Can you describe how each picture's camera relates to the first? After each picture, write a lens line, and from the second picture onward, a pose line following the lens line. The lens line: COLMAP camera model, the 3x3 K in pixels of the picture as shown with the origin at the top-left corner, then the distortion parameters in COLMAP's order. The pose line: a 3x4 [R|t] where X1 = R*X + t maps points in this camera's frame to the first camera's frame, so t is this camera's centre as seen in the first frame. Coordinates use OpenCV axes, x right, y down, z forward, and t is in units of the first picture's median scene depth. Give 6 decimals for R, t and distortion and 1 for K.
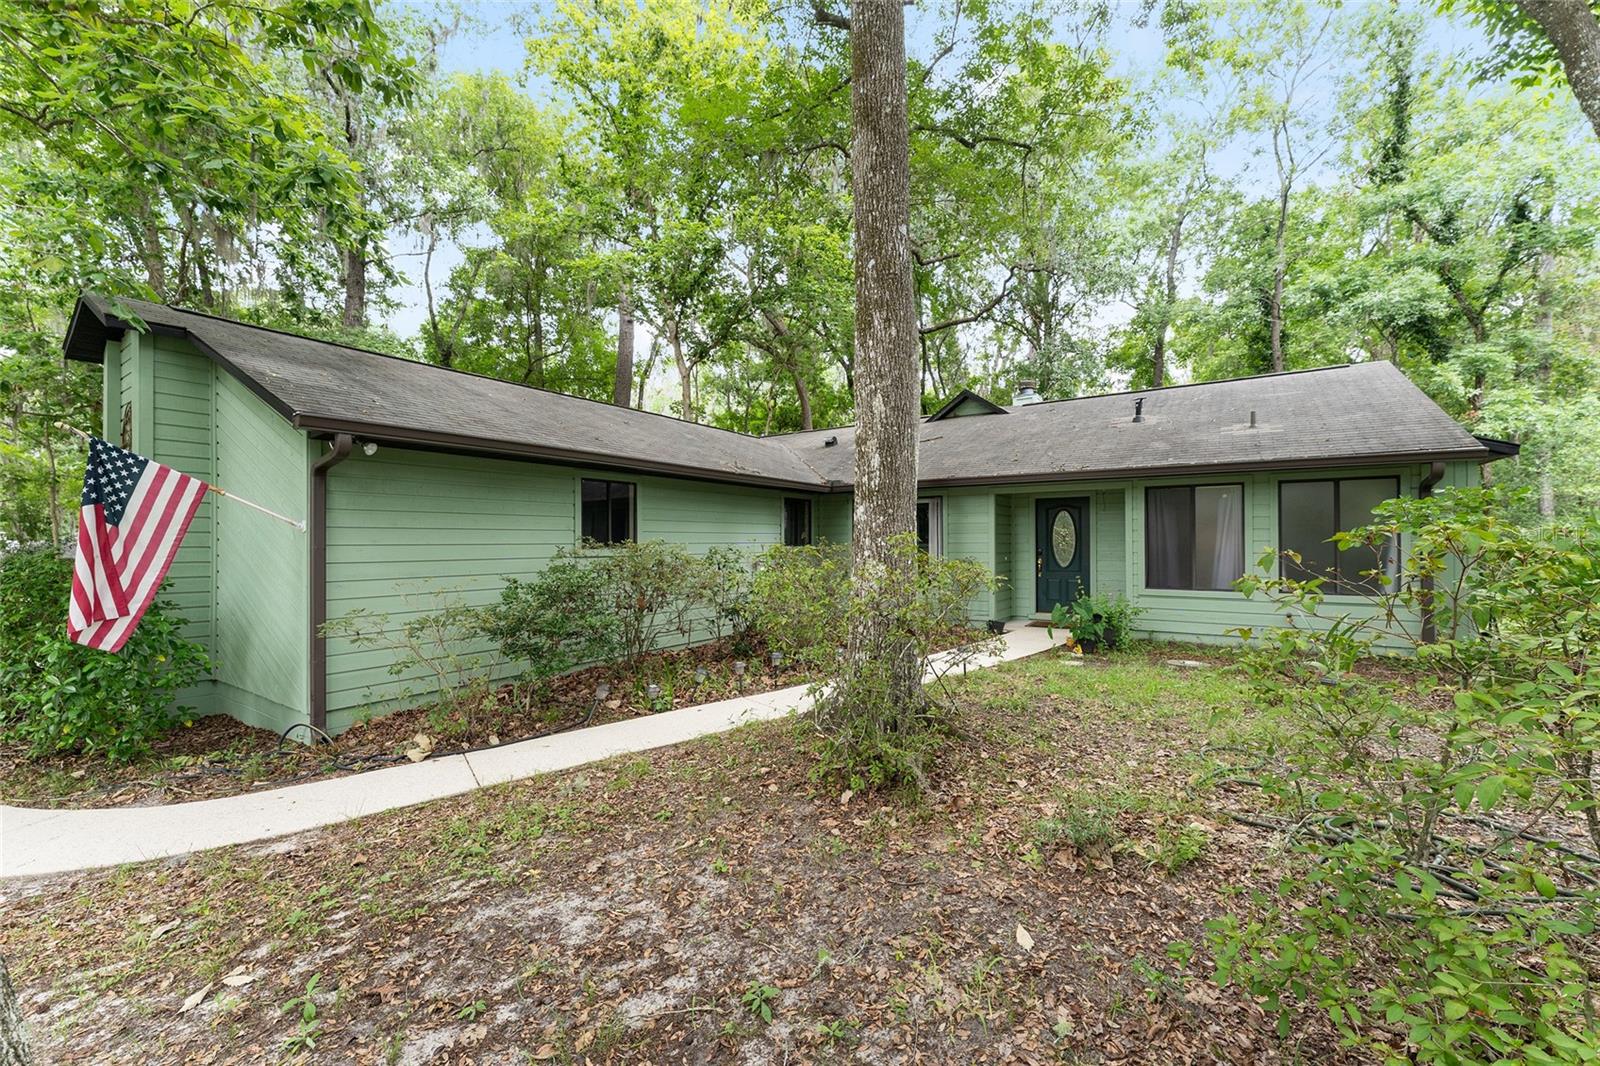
lens RADIAL K [[630.6, 0, 802.1], [0, 630.6, 541.8], [0, 0, 1]] dist [0.002055, 0.000106]
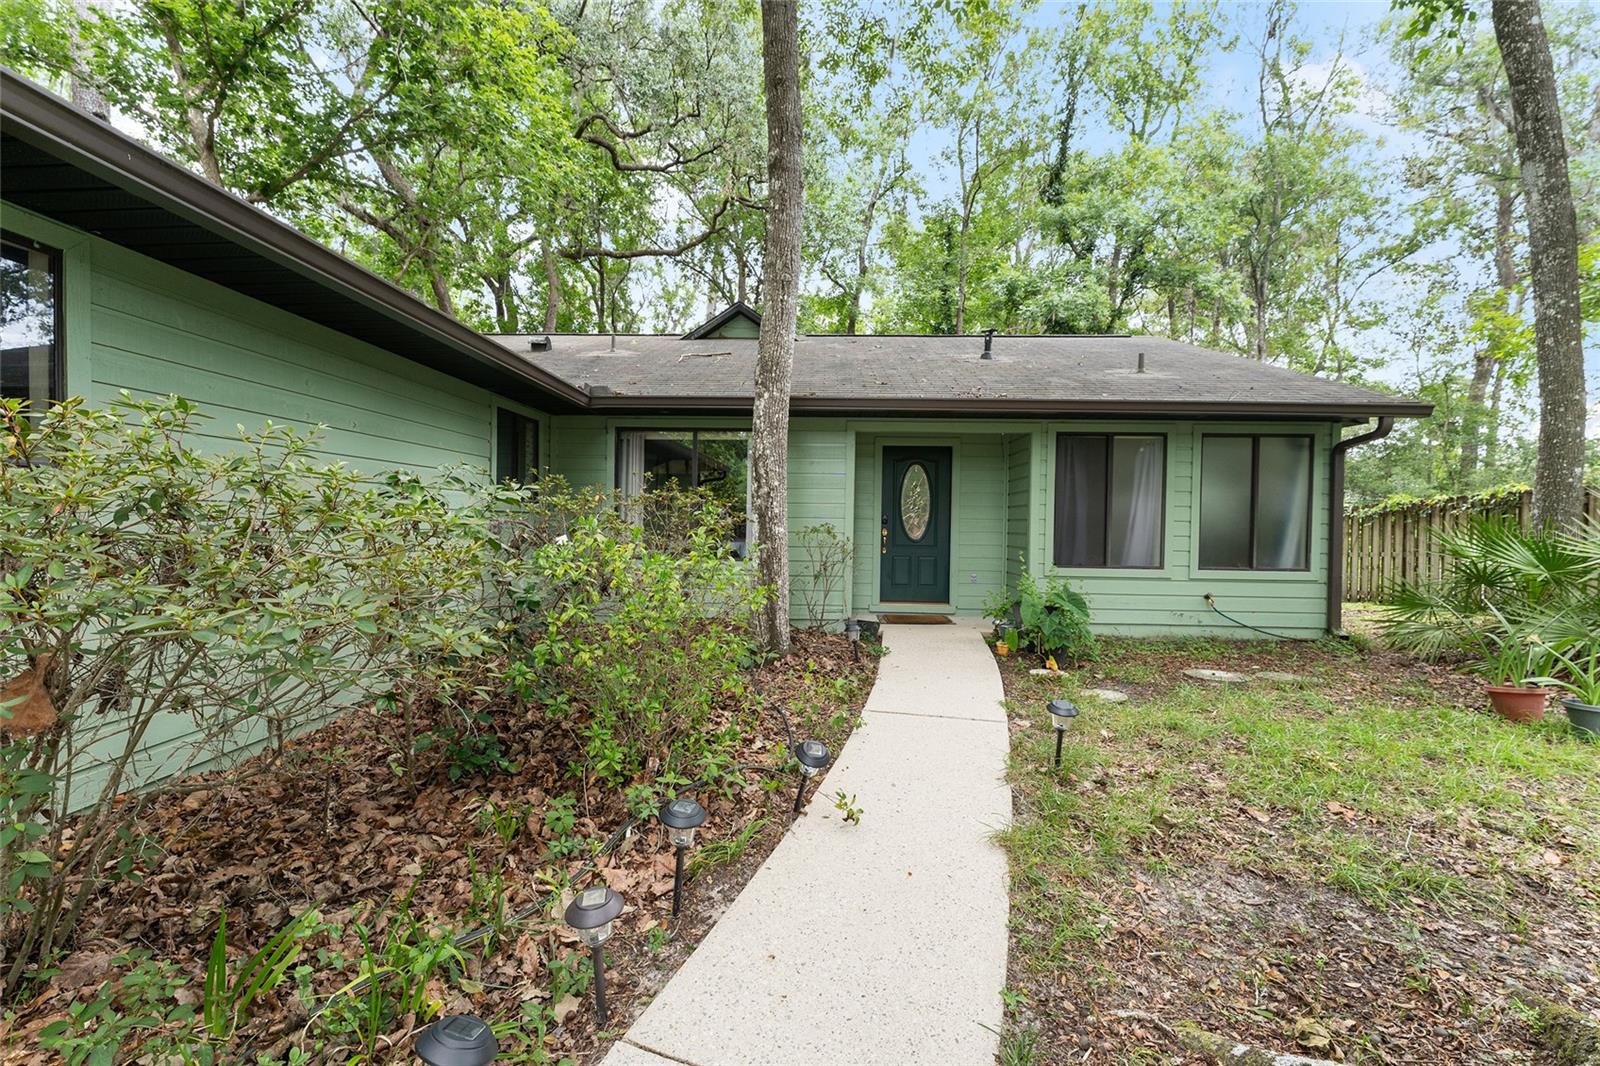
lens RADIAL K [[630.6, 0, 802.1], [0, 630.6, 541.8], [0, 0, 1]] dist [0.002055, 0.000106]
pose [[0.841925, -0.001788, 0.539592, -0.120157], [-0.015302, 0.999513, 0.027187, 0.027903], [-0.539378, -0.031146, 0.841488, 0.528887]]
